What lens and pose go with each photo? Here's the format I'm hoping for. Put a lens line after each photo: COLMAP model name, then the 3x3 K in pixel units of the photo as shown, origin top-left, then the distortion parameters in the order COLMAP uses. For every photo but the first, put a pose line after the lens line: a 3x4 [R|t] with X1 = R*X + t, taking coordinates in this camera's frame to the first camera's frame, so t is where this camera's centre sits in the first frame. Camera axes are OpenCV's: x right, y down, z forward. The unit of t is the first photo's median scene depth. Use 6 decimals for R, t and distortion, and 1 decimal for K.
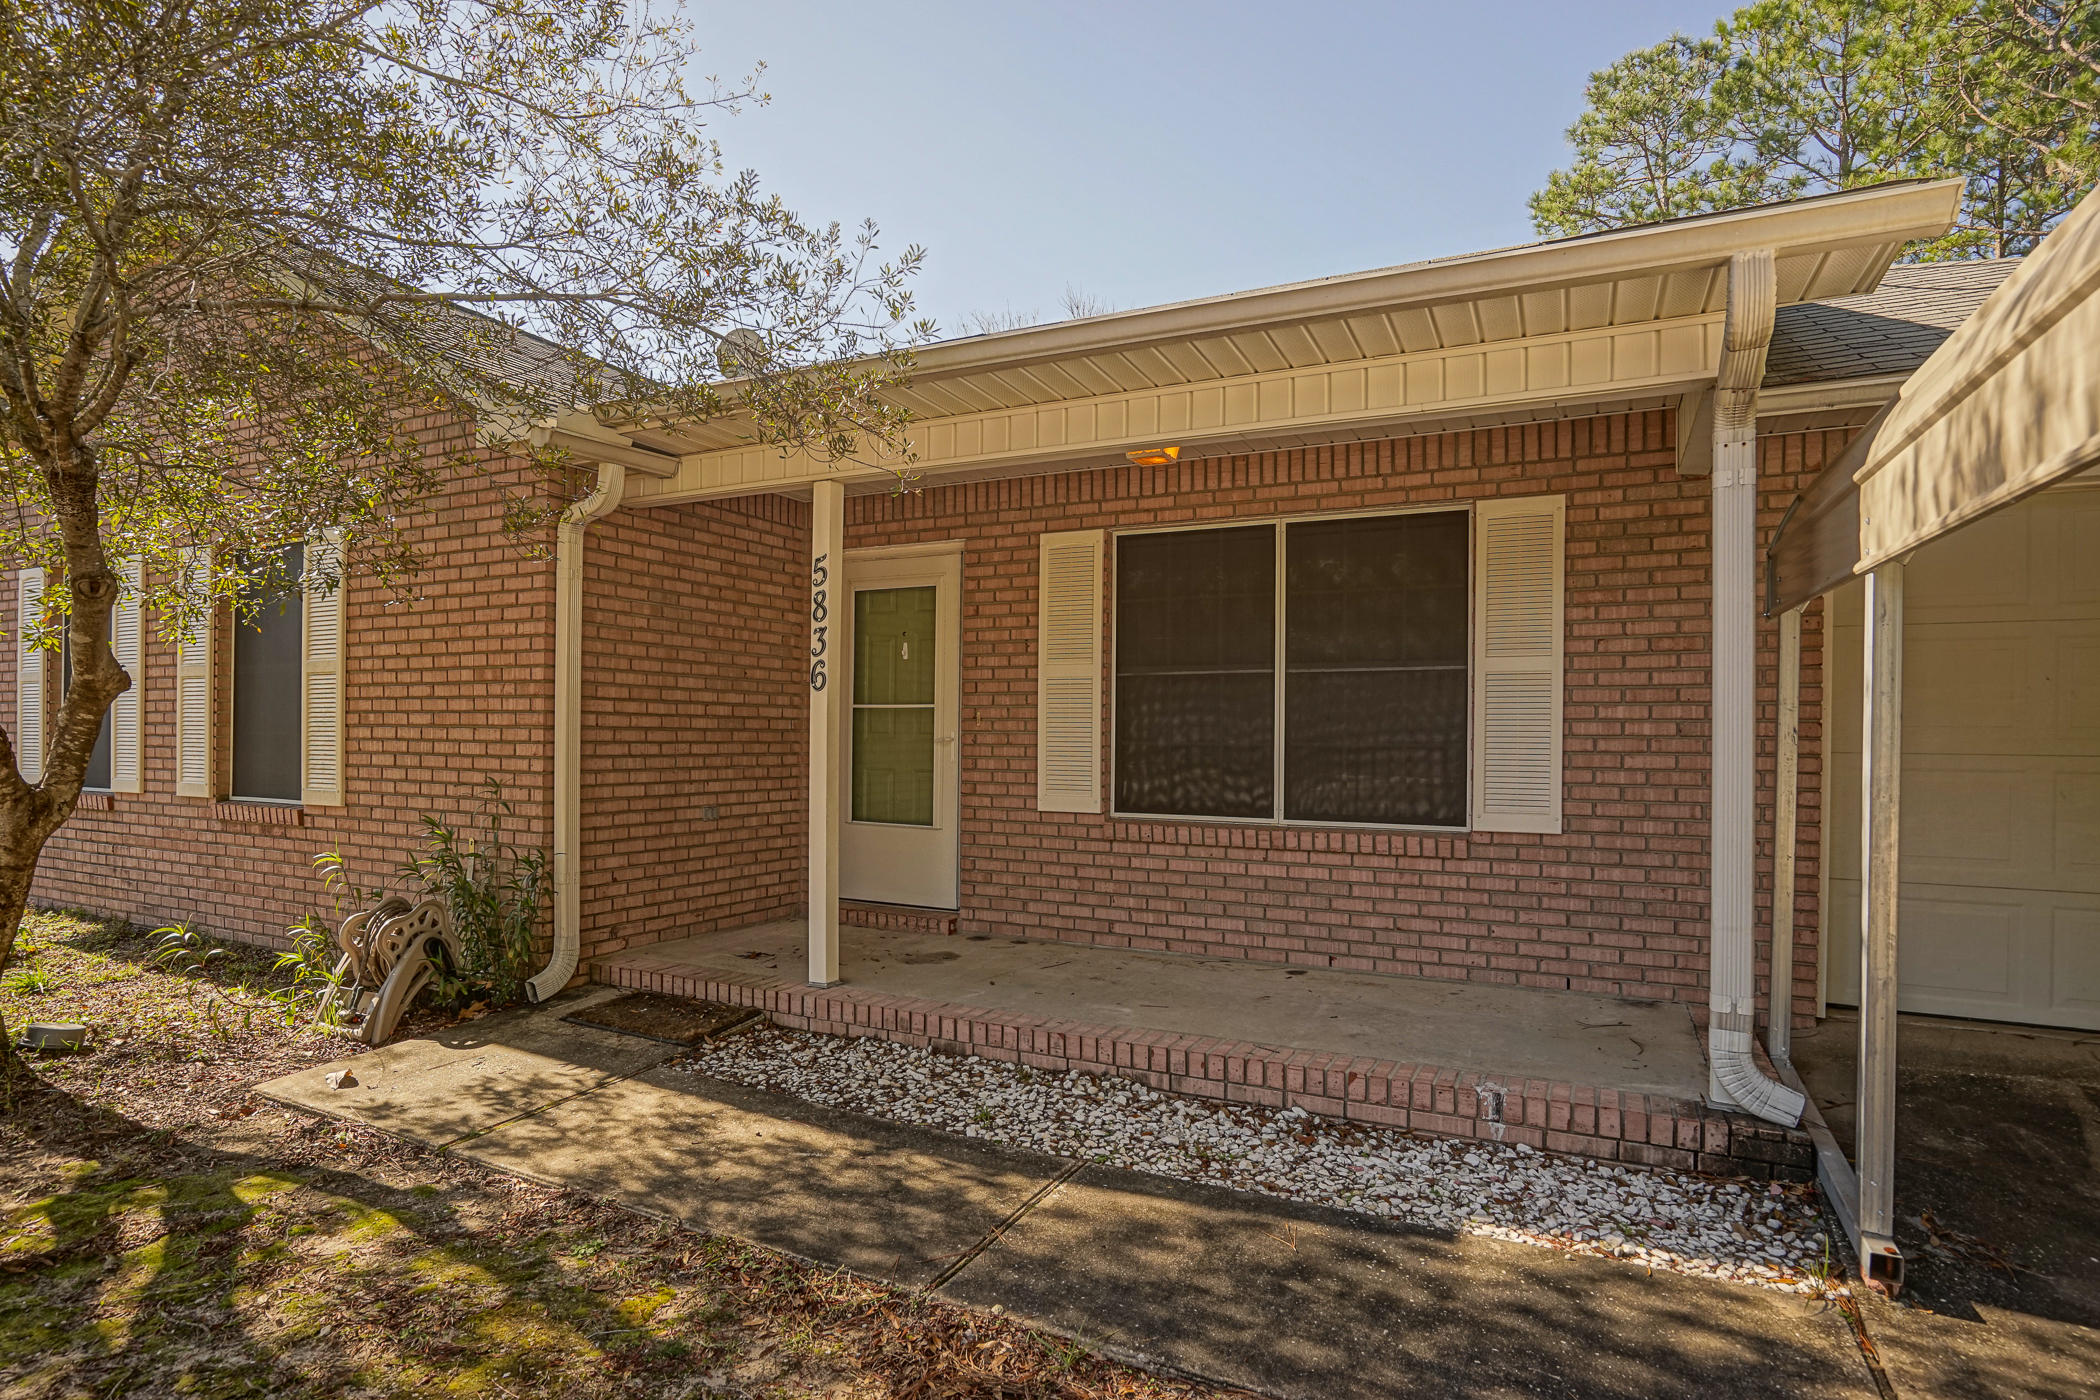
lens RADIAL K [[1093.8, 0, 1067.0], [0, 1093.8, 737.5], [0, 0, 1]] dist [-0.003600, -0.000306]
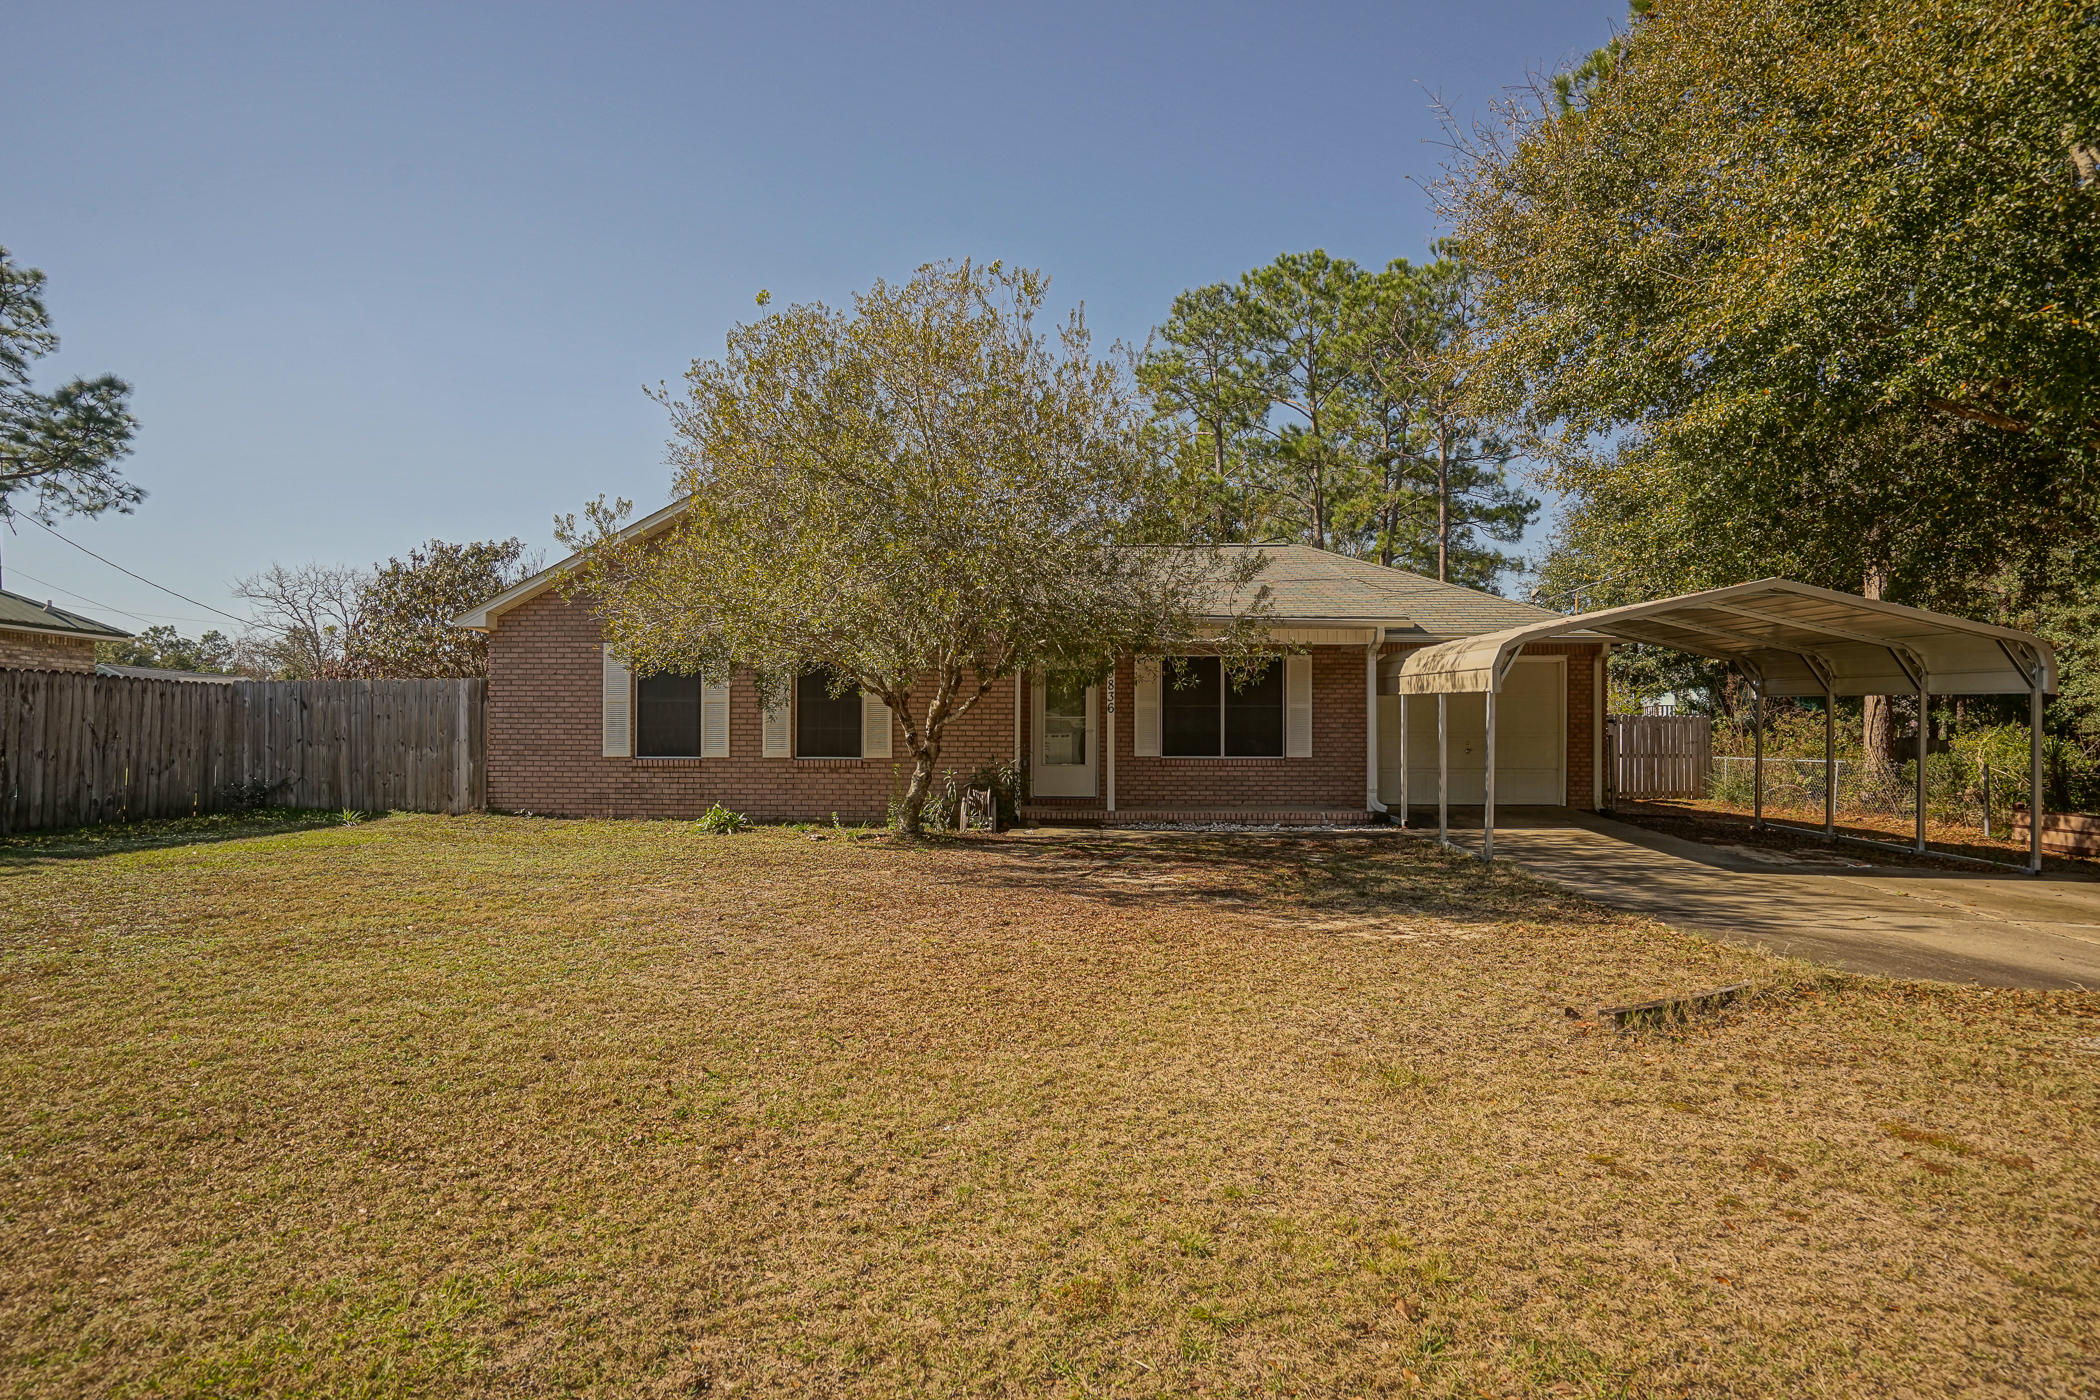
lens RADIAL K [[1093.8, 0, 1046.9], [0, 1093.8, 707.2], [0, 0, 1]] dist [-0.003600, -0.000306]
pose [[0.913613, -0.000665, 0.406584, -1.472179], [0.007231, 0.999867, -0.014613, -0.018165], [-0.406521, 0.016290, 0.913496, -1.546723]]
